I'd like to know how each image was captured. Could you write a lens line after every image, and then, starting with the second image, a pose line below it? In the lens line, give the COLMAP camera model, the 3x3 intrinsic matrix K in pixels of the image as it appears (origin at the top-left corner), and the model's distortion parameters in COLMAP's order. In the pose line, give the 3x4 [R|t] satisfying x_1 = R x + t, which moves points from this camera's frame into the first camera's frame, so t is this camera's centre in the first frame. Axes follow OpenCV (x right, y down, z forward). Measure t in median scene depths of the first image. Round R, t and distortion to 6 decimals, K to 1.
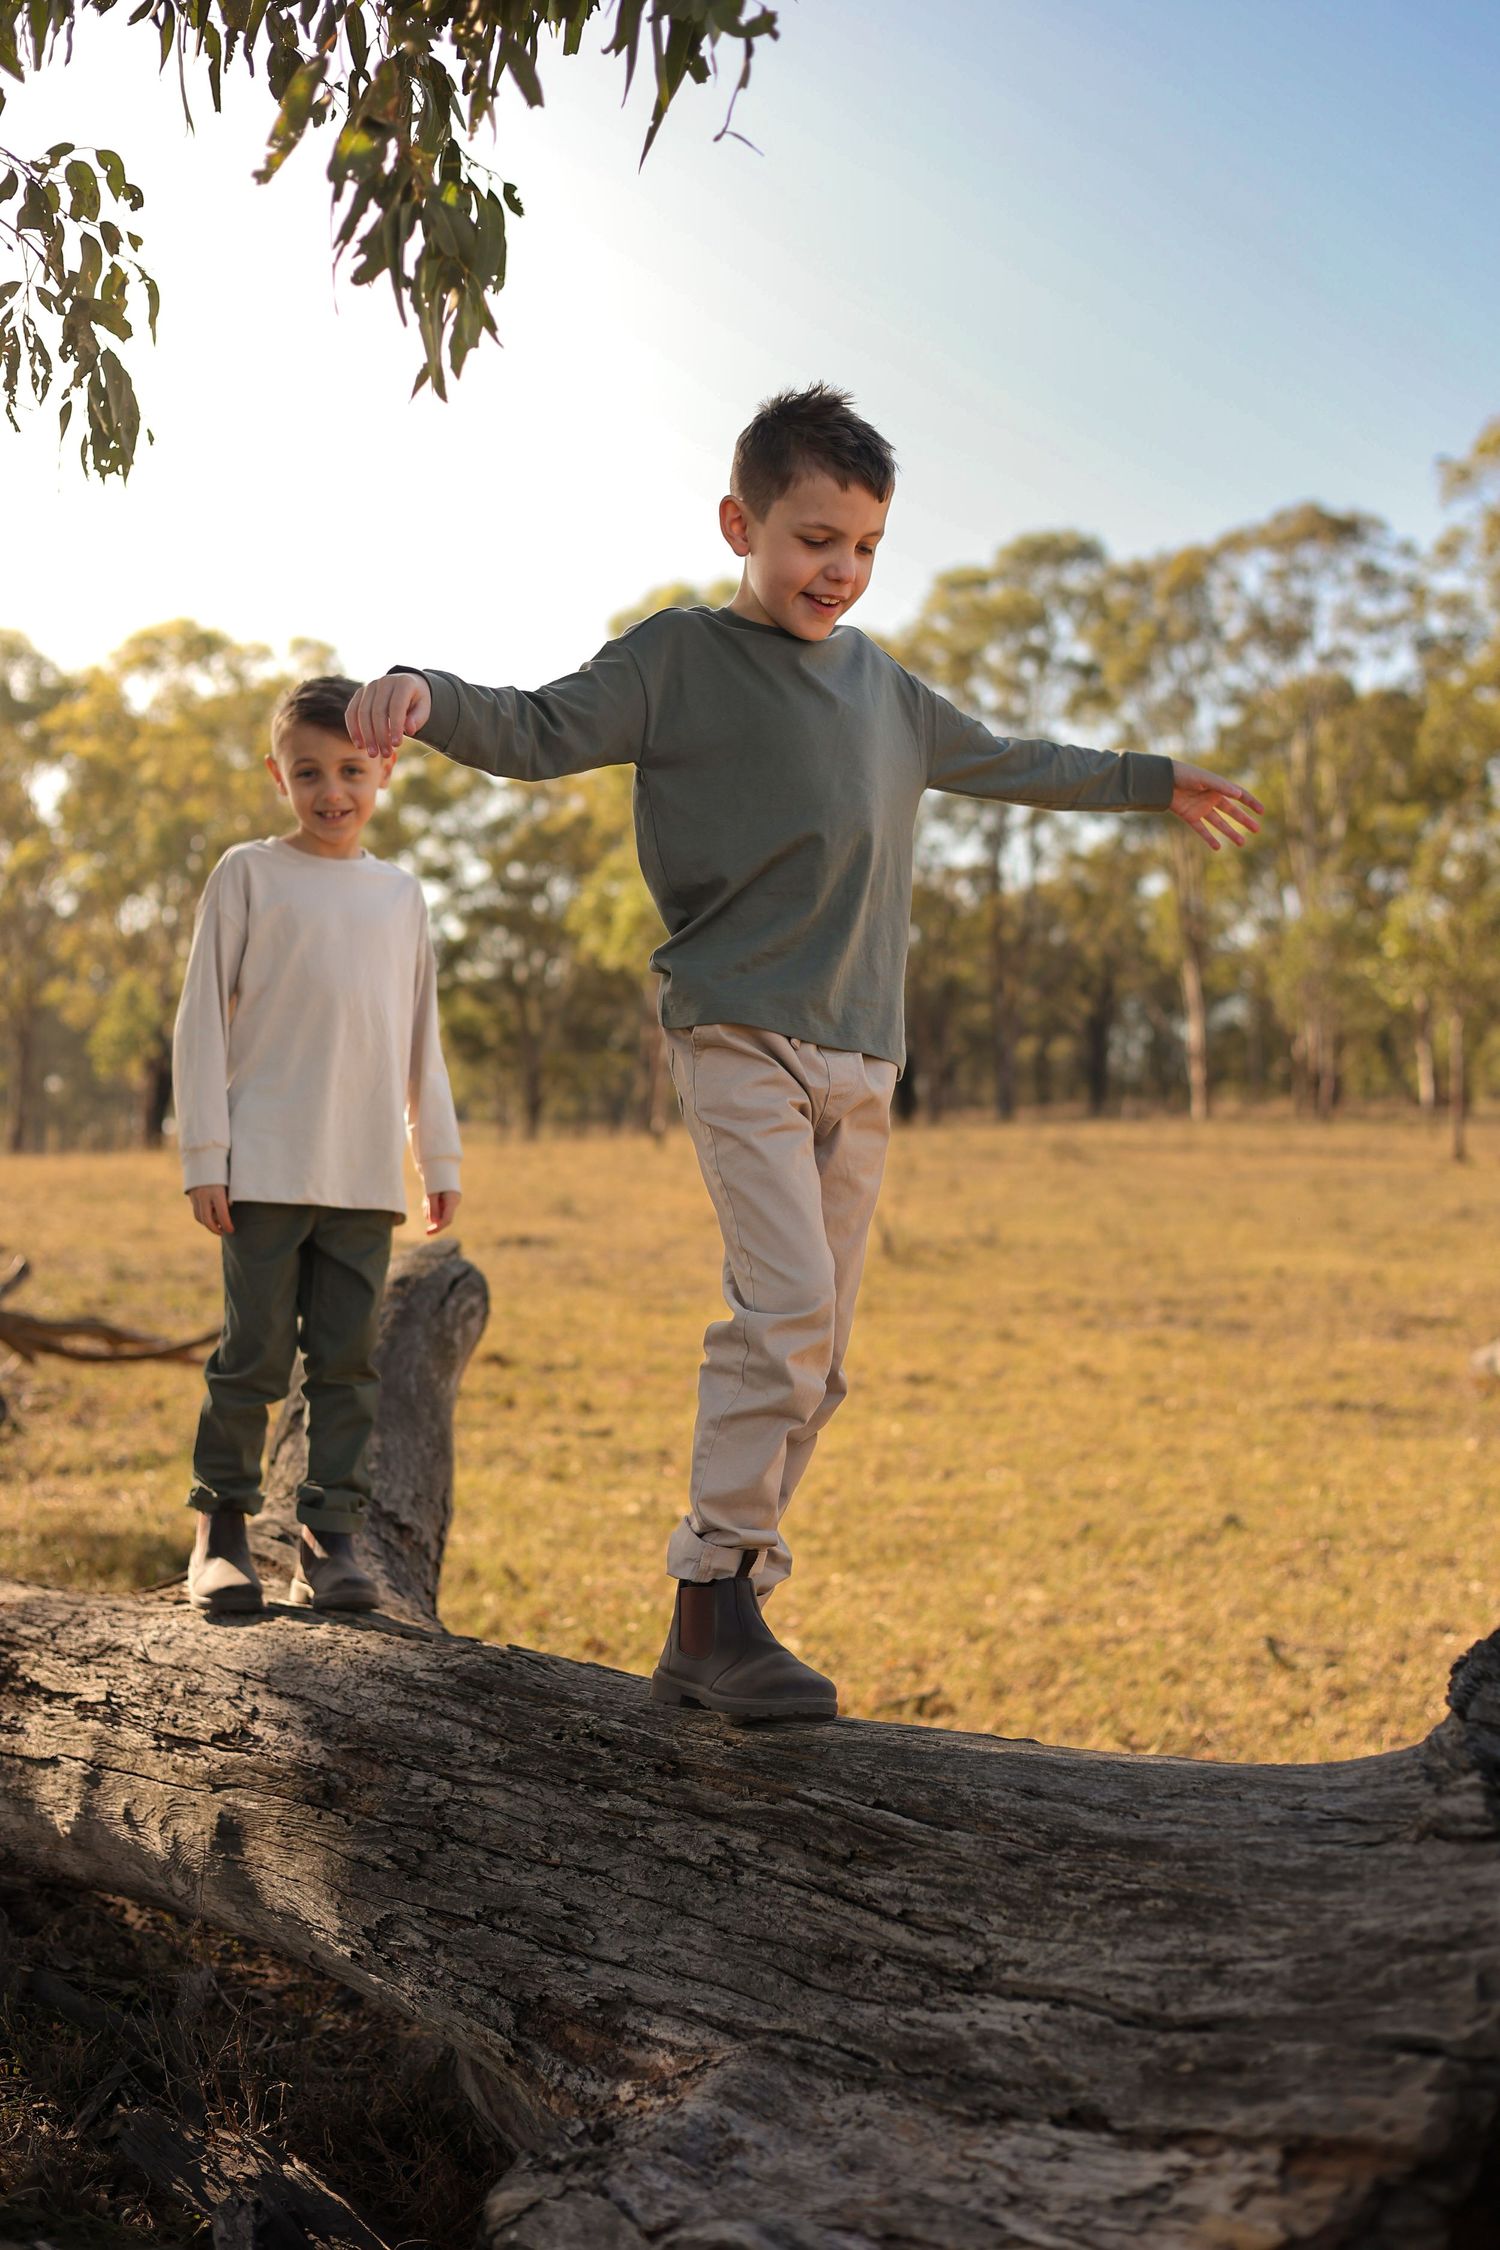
lens RADIAL K [[3621.0, 0, 750.0], [0, 3621.0, 1125.0], [0, 0, 1]] dist [0.019191, -0.180930]
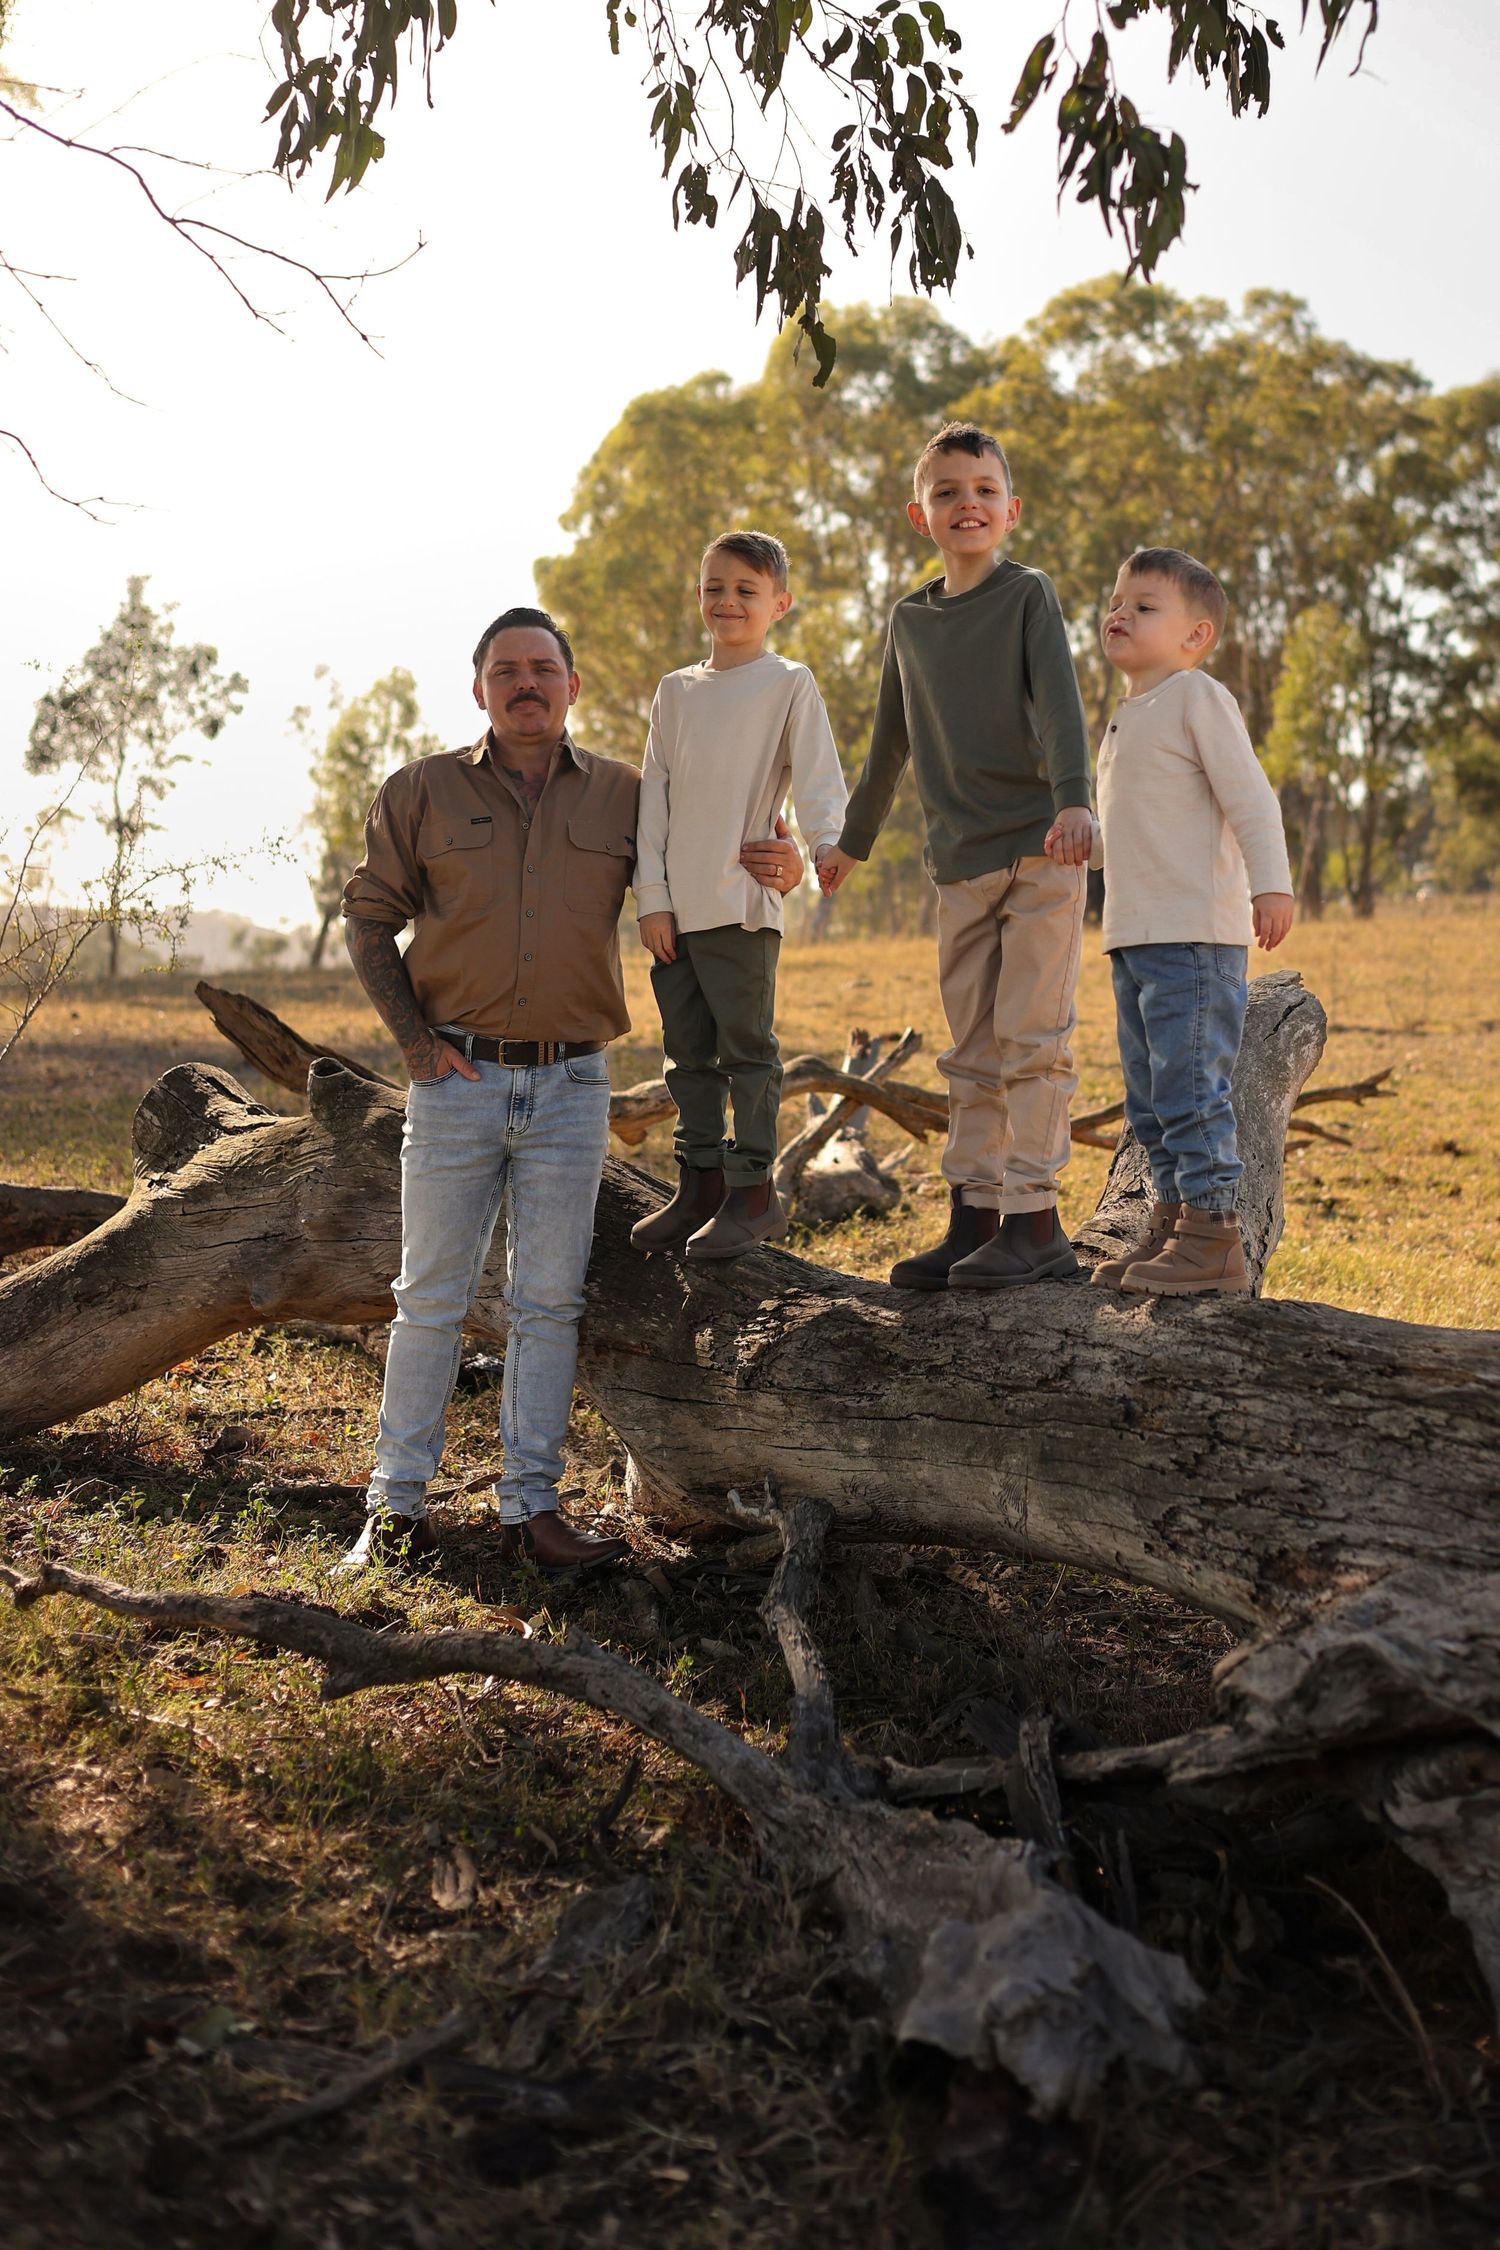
lens RADIAL K [[3621.0, 0, 750.0], [0, 3621.0, 1125.0], [0, 0, 1]] dist [0.019191, -0.180930]
pose [[0.971784, 0.000230, -0.235872, 0.046746], [0.016438, 0.997502, 0.068696, 0.007047], [0.235298, -0.070635, 0.969353, -0.183903]]
